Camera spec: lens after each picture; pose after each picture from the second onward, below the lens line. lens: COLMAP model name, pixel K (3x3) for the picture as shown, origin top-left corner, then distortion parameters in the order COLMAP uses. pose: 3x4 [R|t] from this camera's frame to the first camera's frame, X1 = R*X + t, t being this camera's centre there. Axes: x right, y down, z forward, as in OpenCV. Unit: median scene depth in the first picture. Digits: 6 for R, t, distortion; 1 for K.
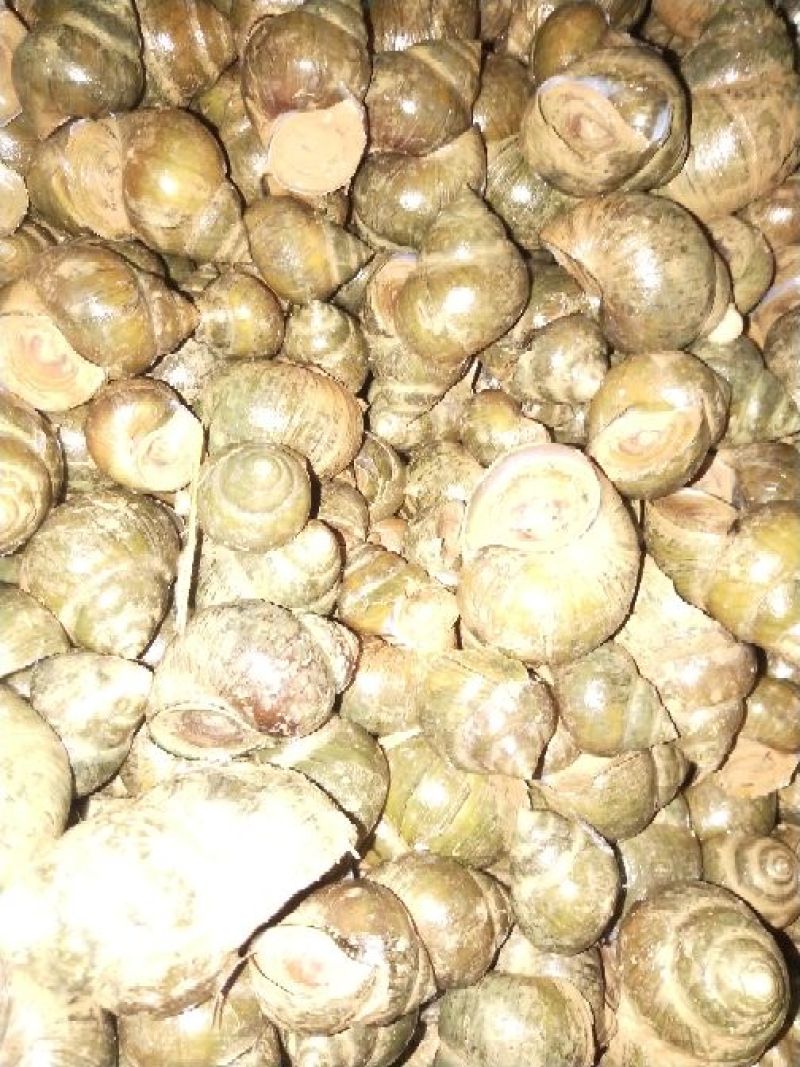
lens RADIAL K [[857.0, 0, 396.0], [0, 857.0, 536.9], [0, 0, 1]] dist [-0.031796, 0.059008]
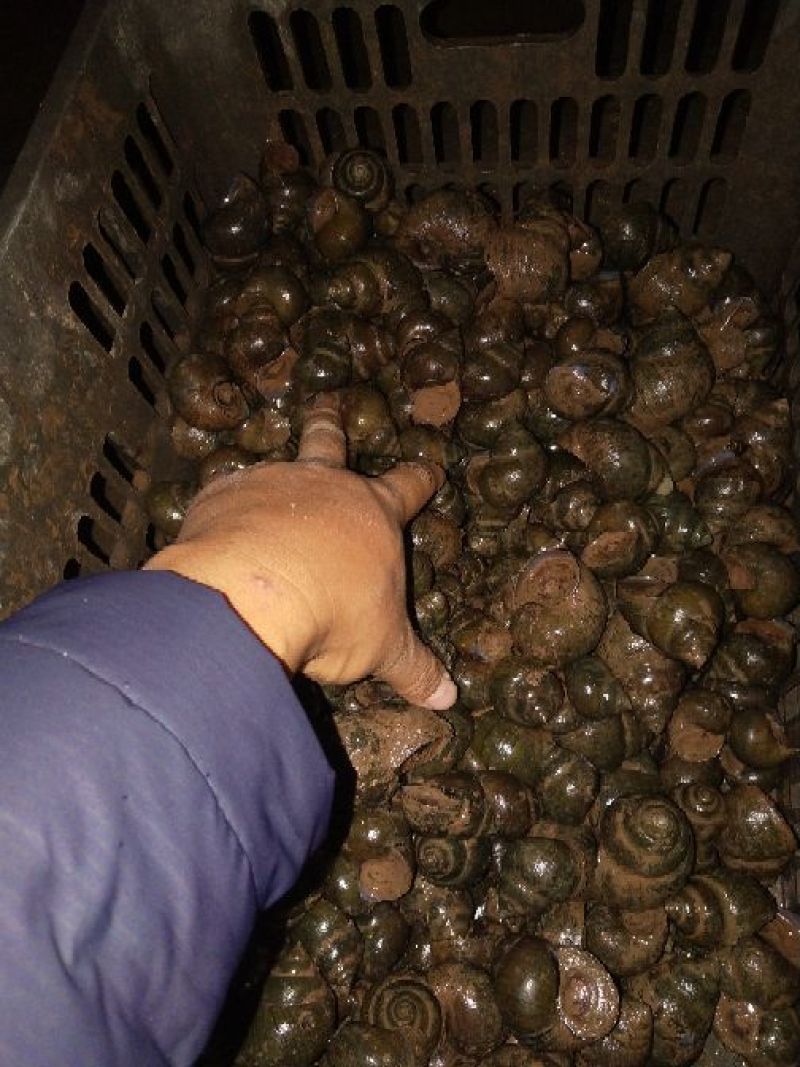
lens RADIAL K [[857.0, 0, 396.0], [0, 857.0, 536.9], [0, 0, 1]] dist [-0.031796, 0.059008]
pose [[0.987940, -0.012947, -0.154292, 0.109253], [-0.012228, 0.986861, -0.161109, 0.163170], [0.154351, 0.161053, 0.974801, -0.859656]]
